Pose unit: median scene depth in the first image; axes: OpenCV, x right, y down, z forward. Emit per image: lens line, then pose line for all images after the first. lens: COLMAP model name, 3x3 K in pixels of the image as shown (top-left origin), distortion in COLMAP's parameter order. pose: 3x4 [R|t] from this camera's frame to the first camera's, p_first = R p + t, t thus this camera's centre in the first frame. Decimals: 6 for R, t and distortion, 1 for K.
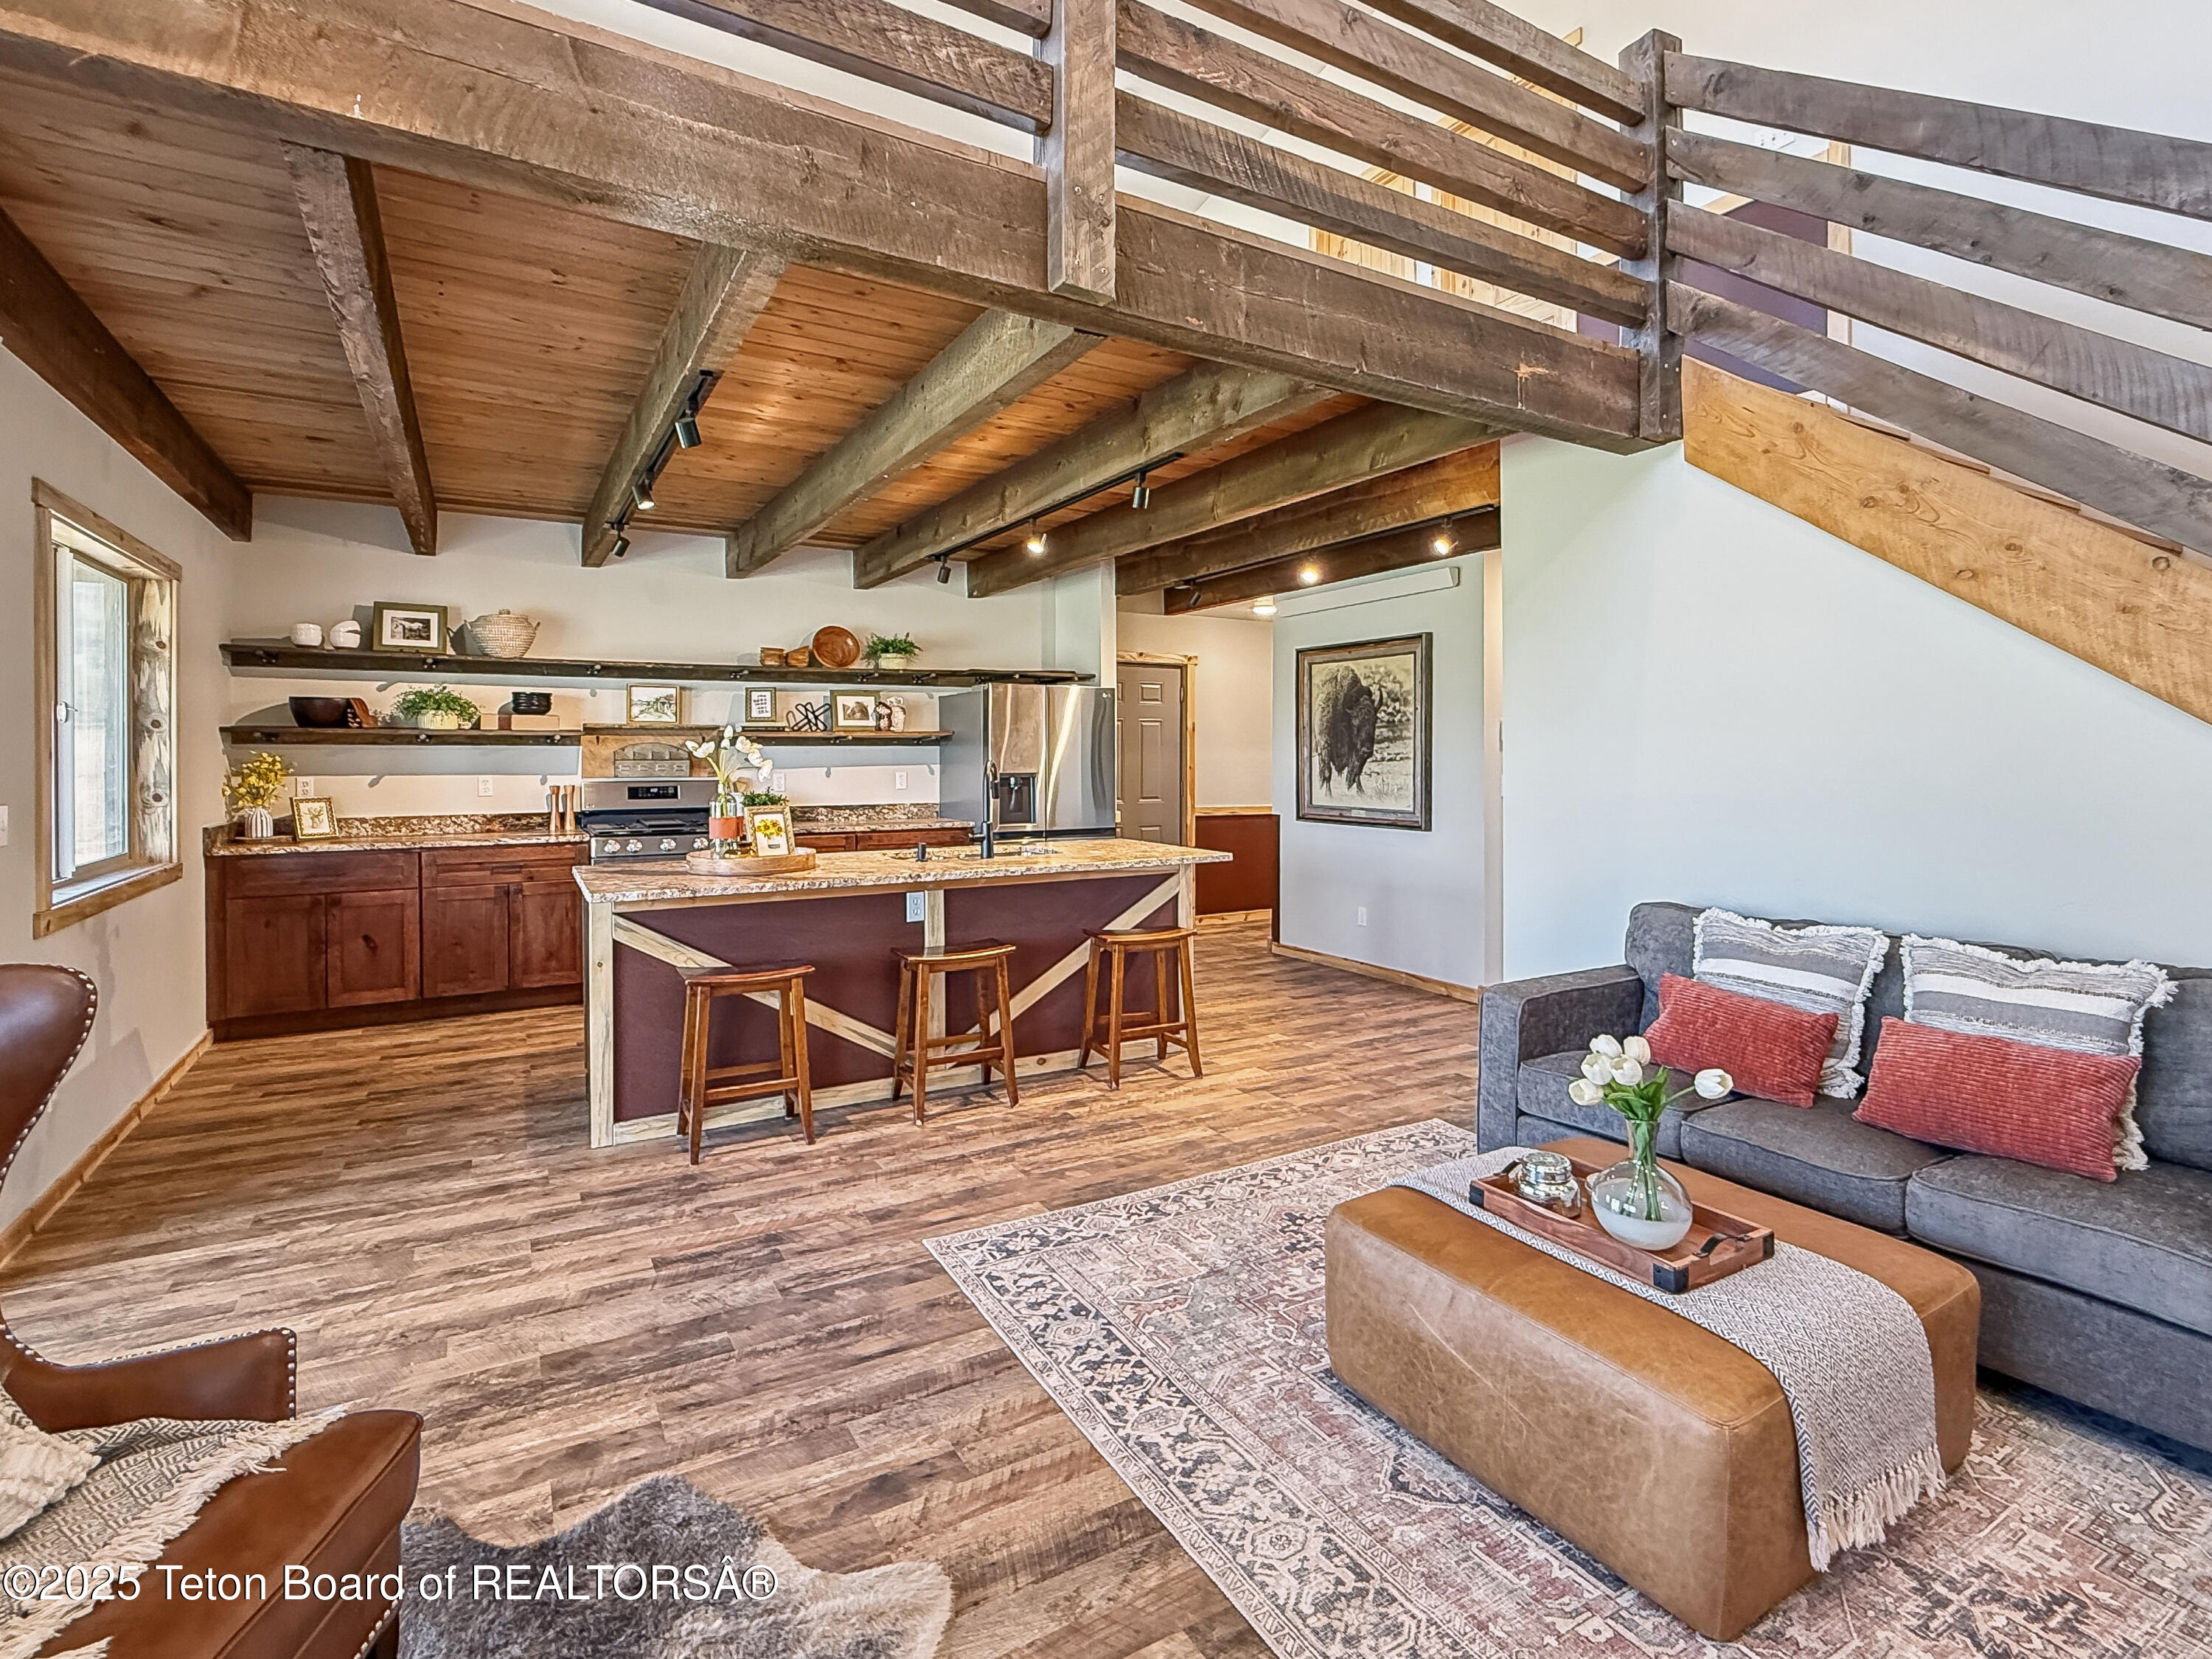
lens RADIAL K [[1079.2, 0, 1103.9], [0, 1079.2, 765.4], [0, 0, 1]] dist [0.000059, -0.000183]
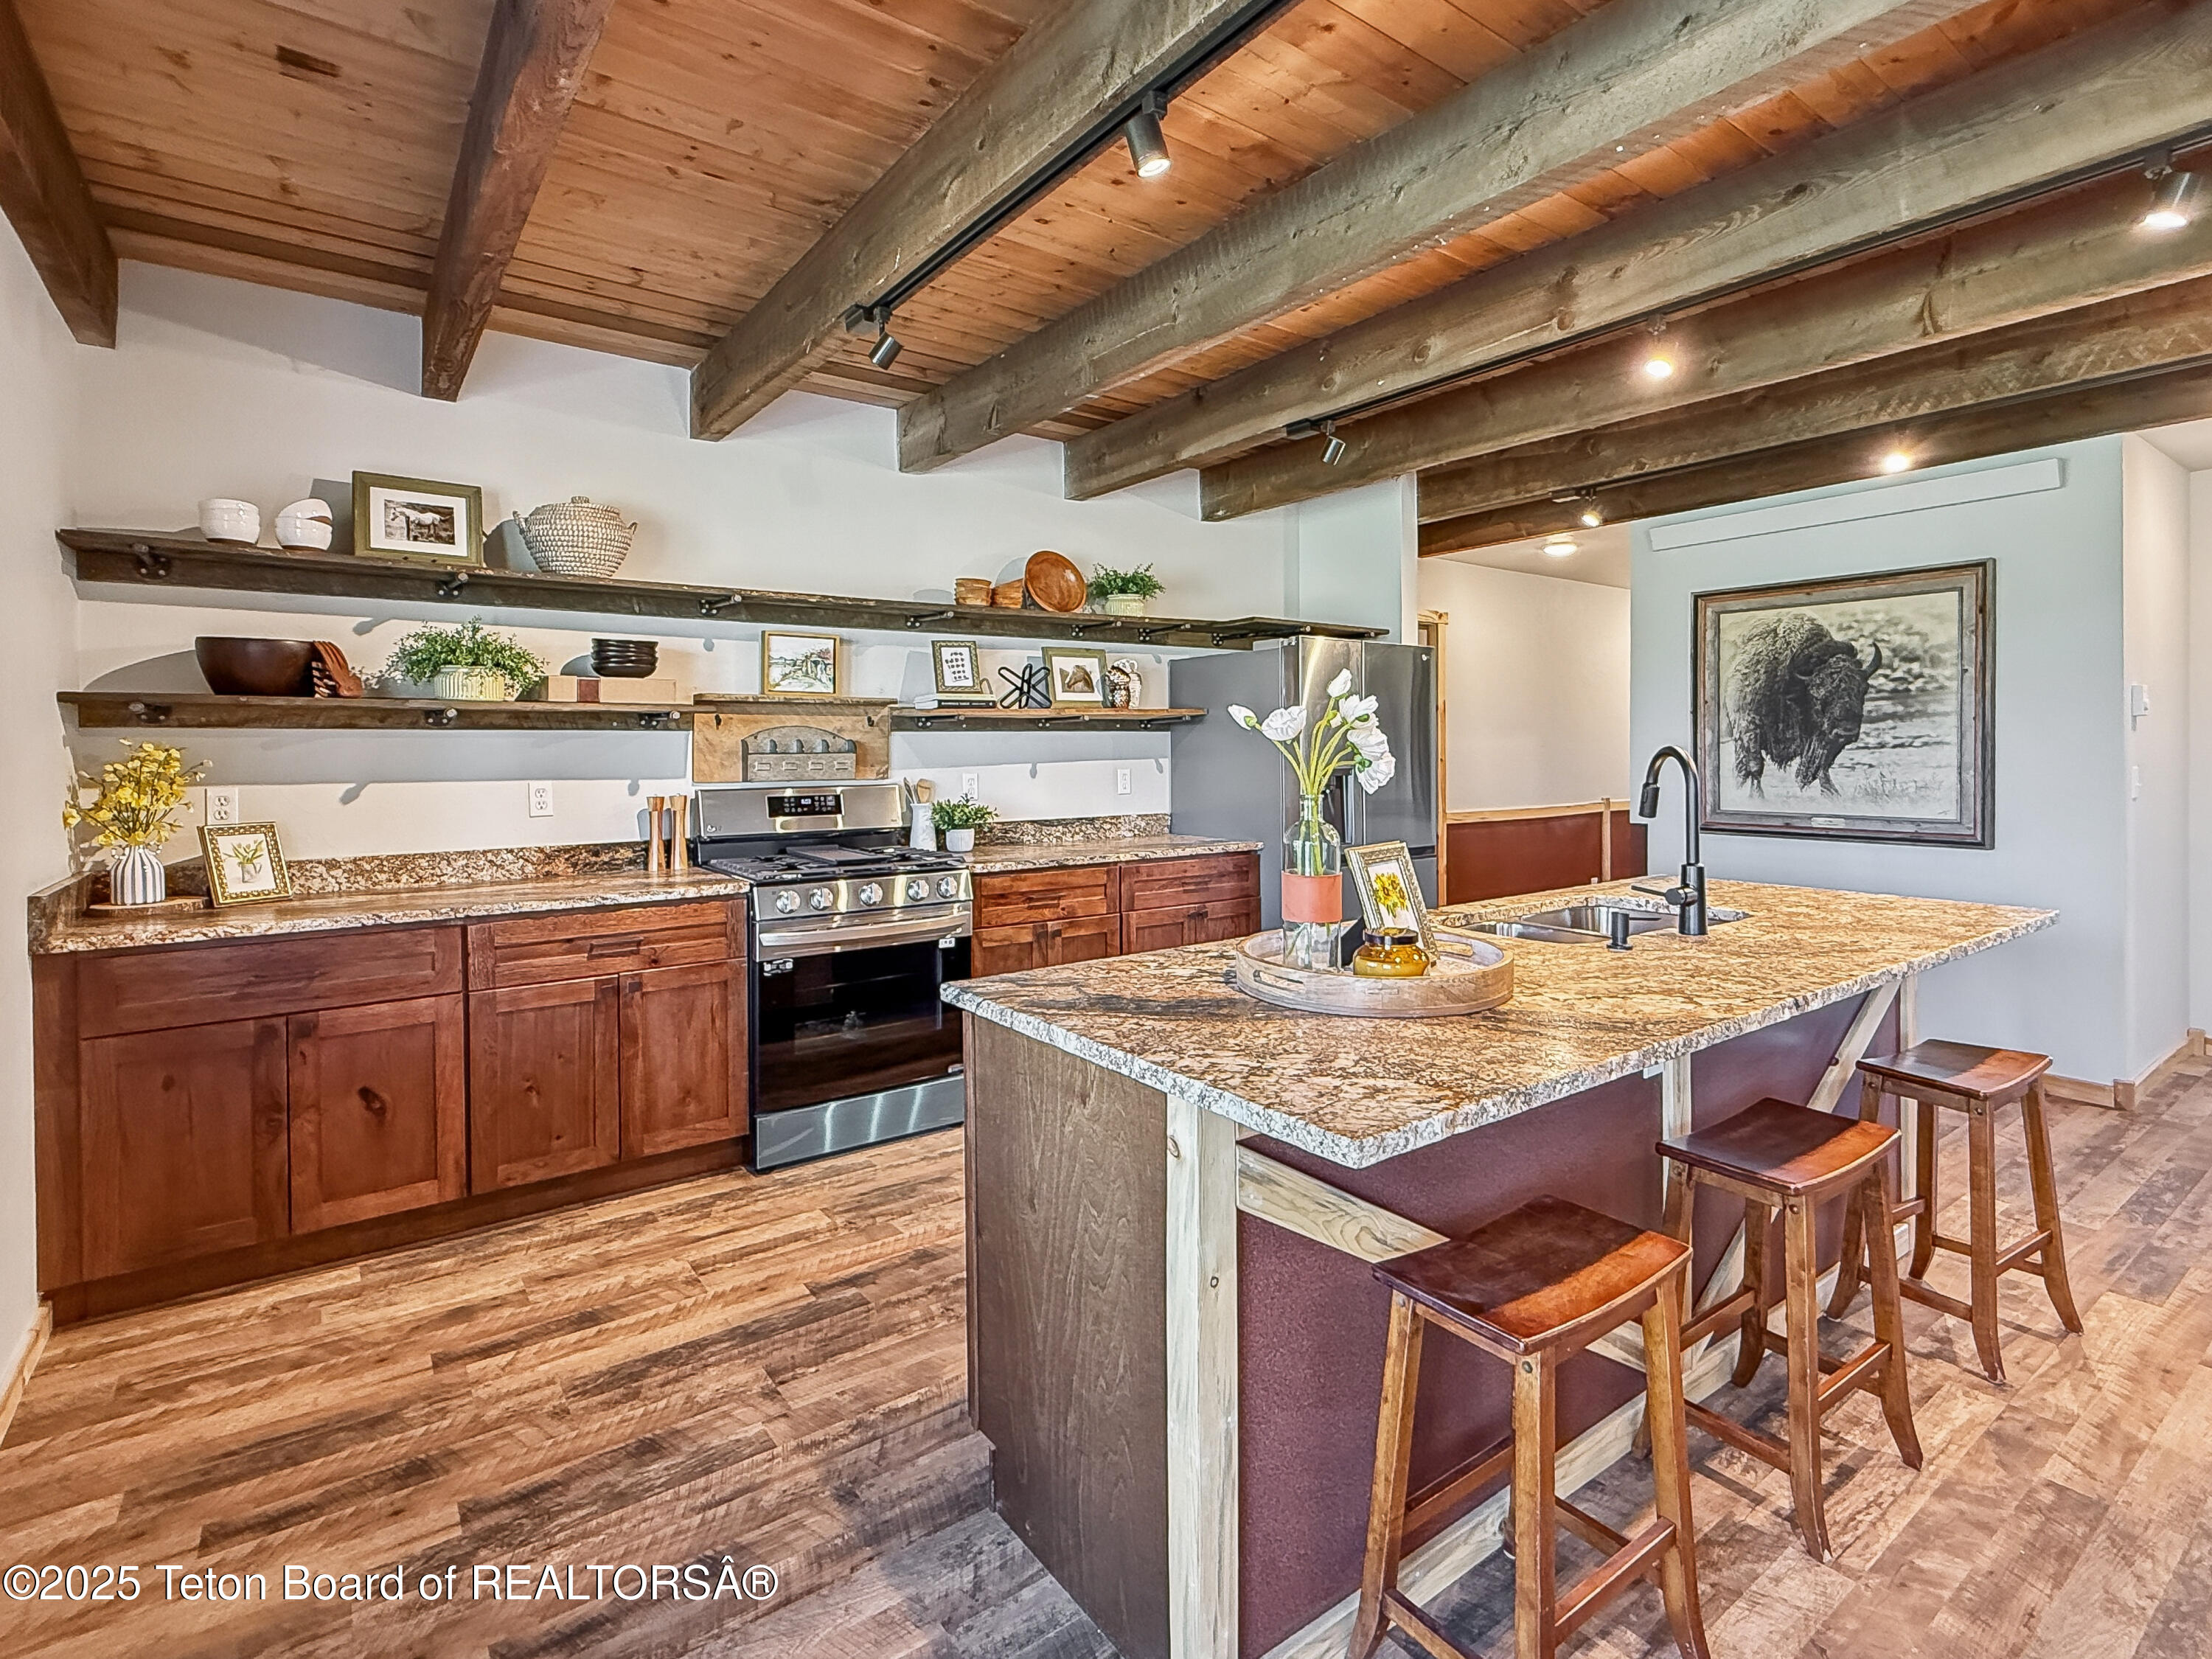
lens RADIAL K [[1079.2, 0, 1101.0], [0, 1079.2, 758.9], [0, 0, 1]] dist [0.000059, -0.000183]
pose [[0.993985, -0.007137, 0.109288, -0.369364], [0.007200, 0.999974, -0.000188, -0.000316], [-0.109284, 0.000974, 0.994010, 0.421481]]
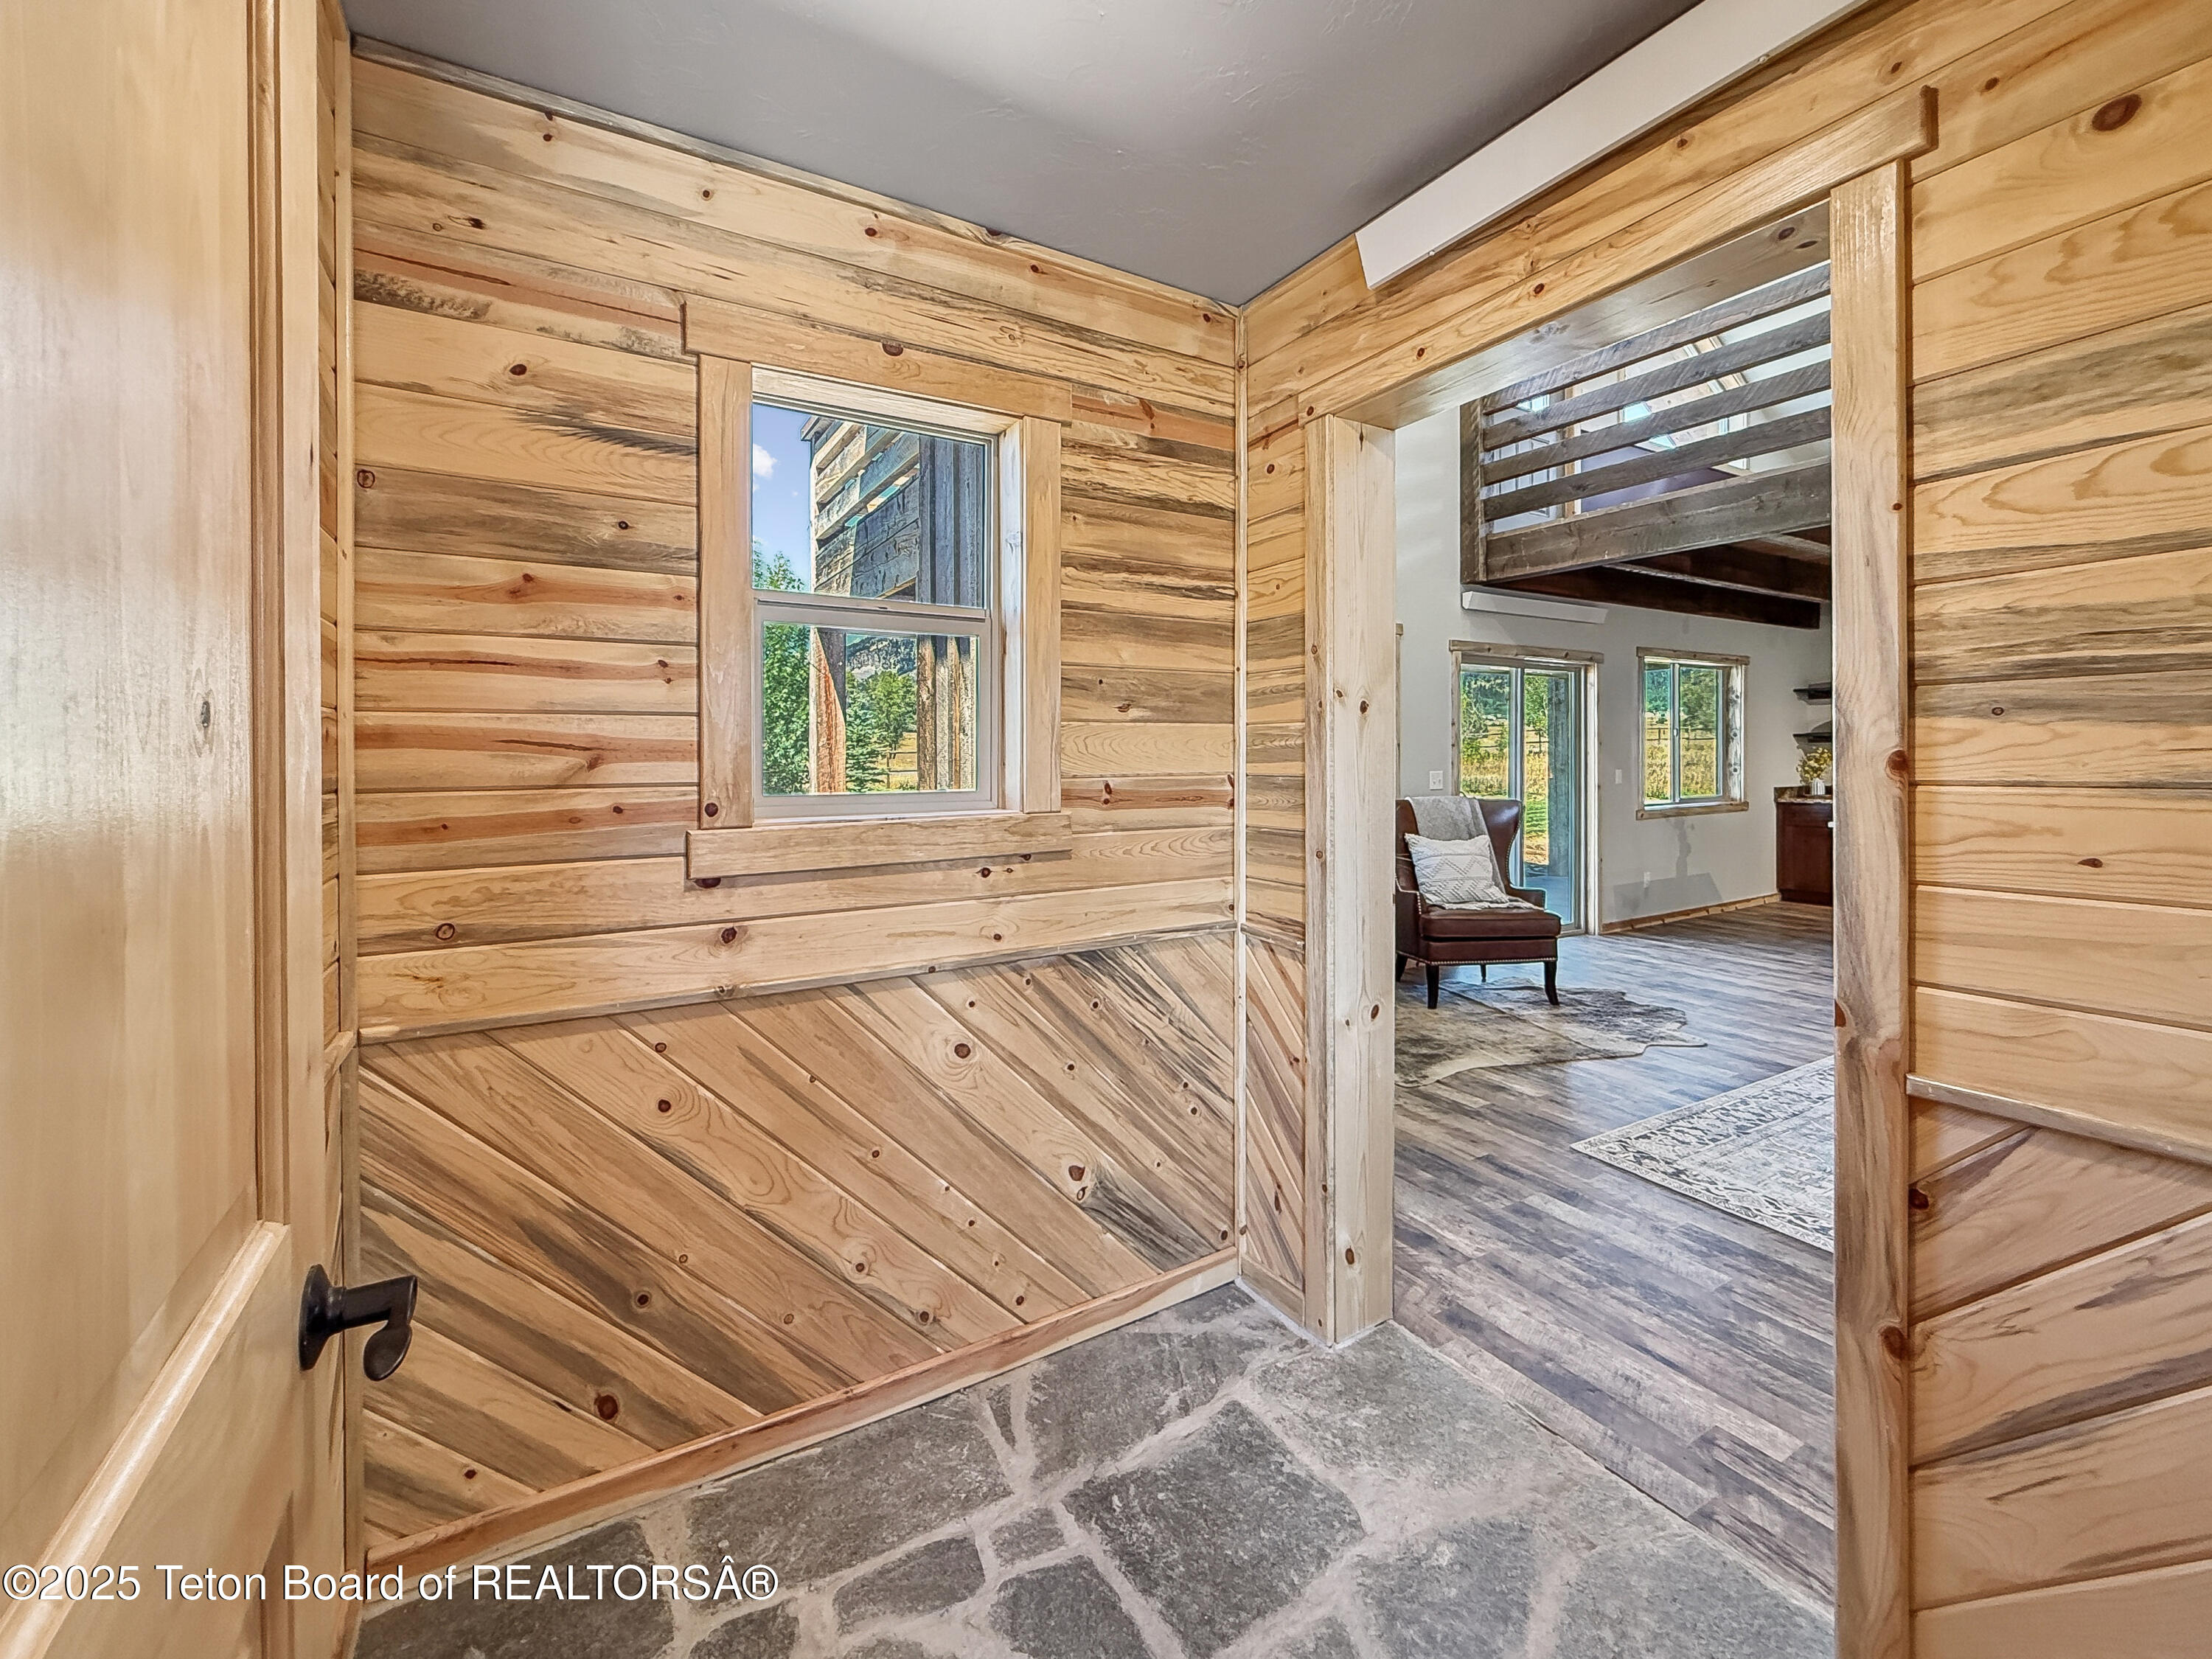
lens RADIAL K [[915.5, 0, 1119.4], [0, 915.5, 765.6], [0, 0, 1]] dist [-0.000815, 0.000597]
pose [[0.017606, 0.012727, -0.999764, 0.709618], [0.000341, 0.999919, 0.012735, -0.001294], [0.999845, -0.000565, 0.017600, -0.183109]]
